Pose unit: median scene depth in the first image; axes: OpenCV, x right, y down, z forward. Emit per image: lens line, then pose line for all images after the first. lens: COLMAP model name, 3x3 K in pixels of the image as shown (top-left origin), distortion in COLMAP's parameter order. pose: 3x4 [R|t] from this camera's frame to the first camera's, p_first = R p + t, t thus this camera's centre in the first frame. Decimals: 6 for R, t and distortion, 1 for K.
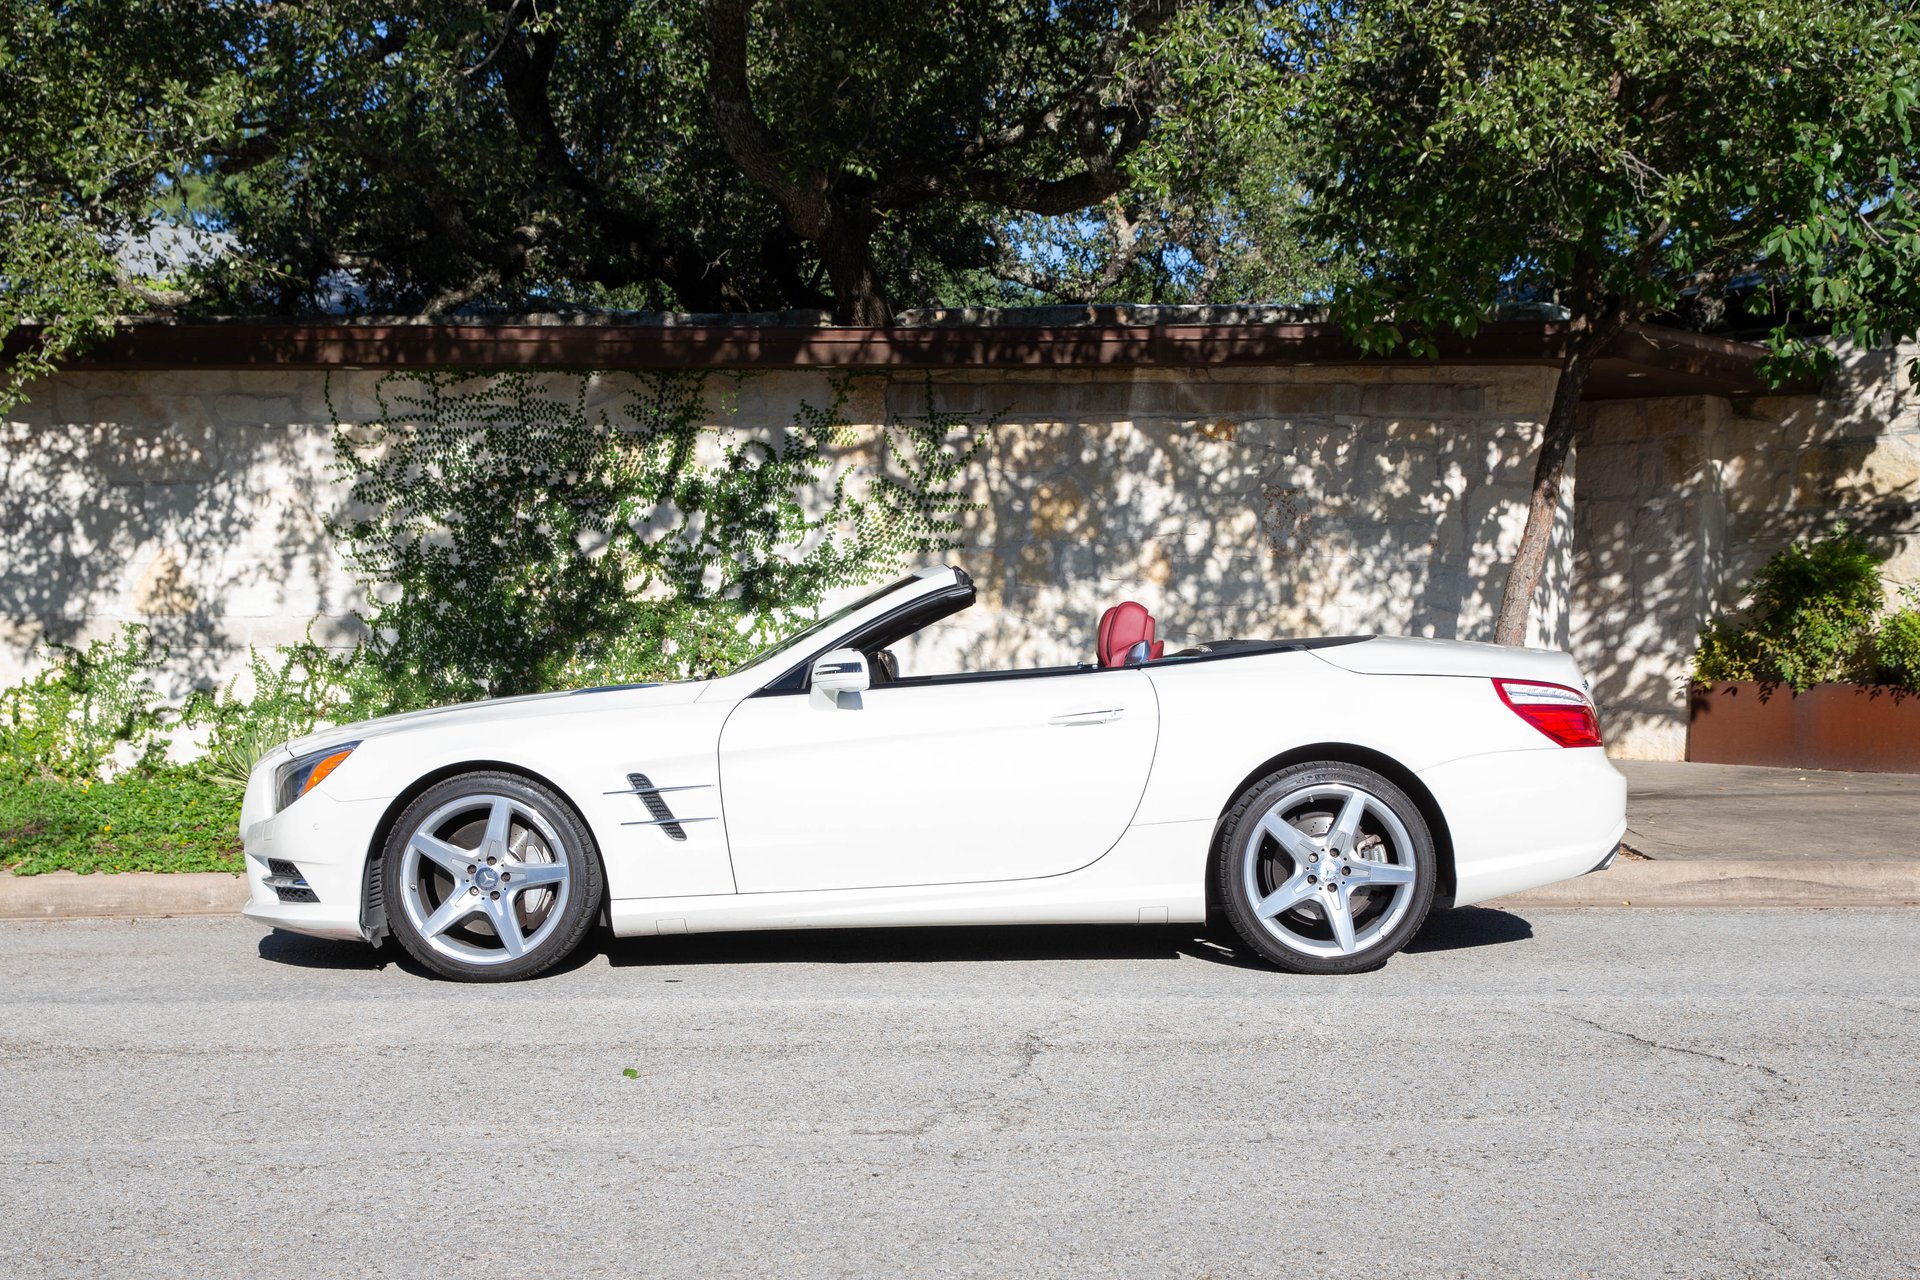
lens RADIAL K [[2541.3, 0, 968.7], [0, 2541.3, 691.1], [0, 0, 1]] dist [0.053865, 0.015138]
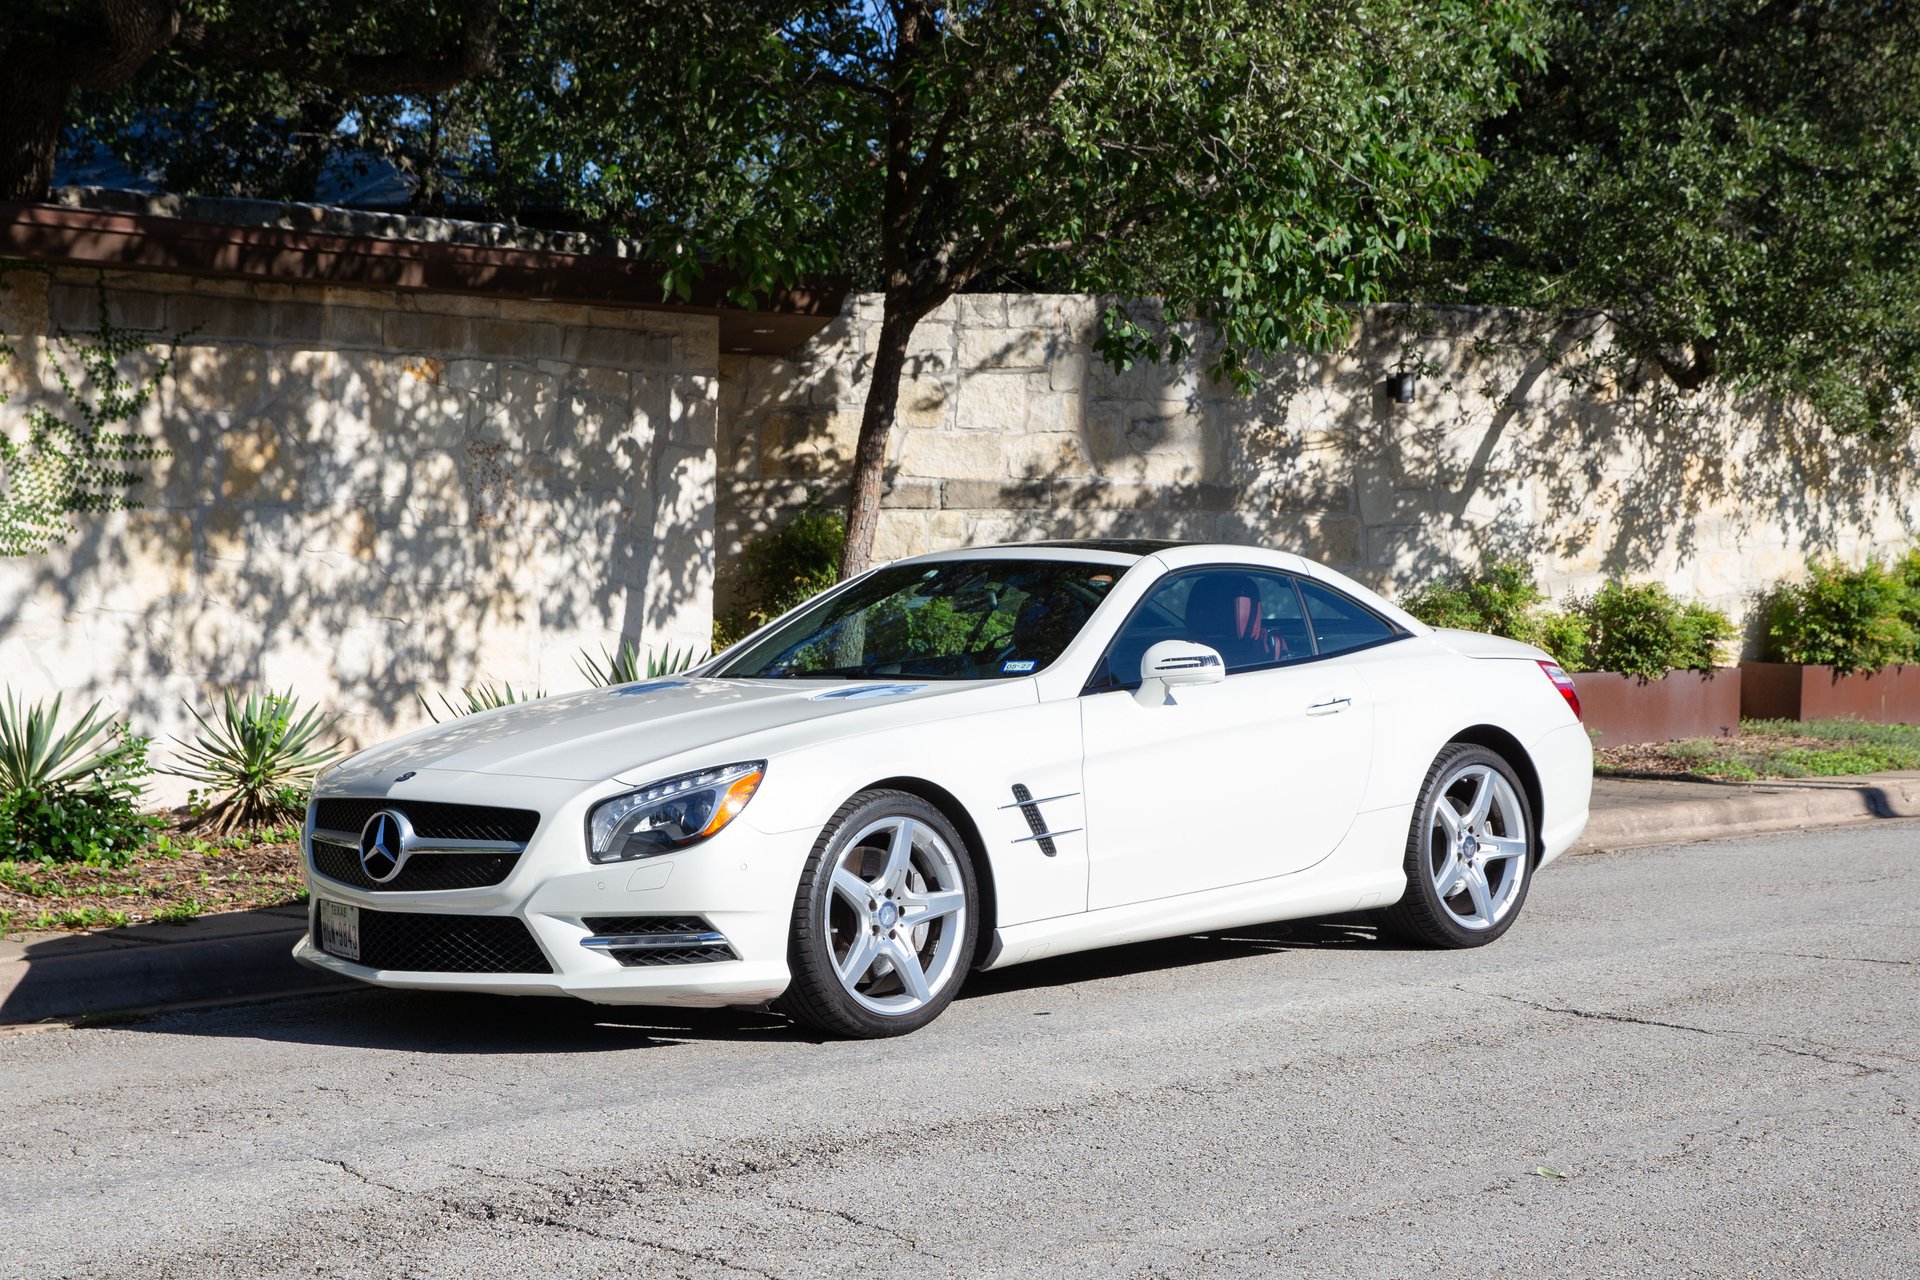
lens RADIAL K [[3228.1, 0, 1040.7], [0, 3228.1, 642.2], [0, 0, 1]] dist [0.616835, 0.030461]
pose [[0.635218, -0.015153, 0.772184, -0.605209], [0.008443, 0.999884, 0.012675, -0.021187], [-0.772286, -0.001532, 0.635273, 0.157678]]
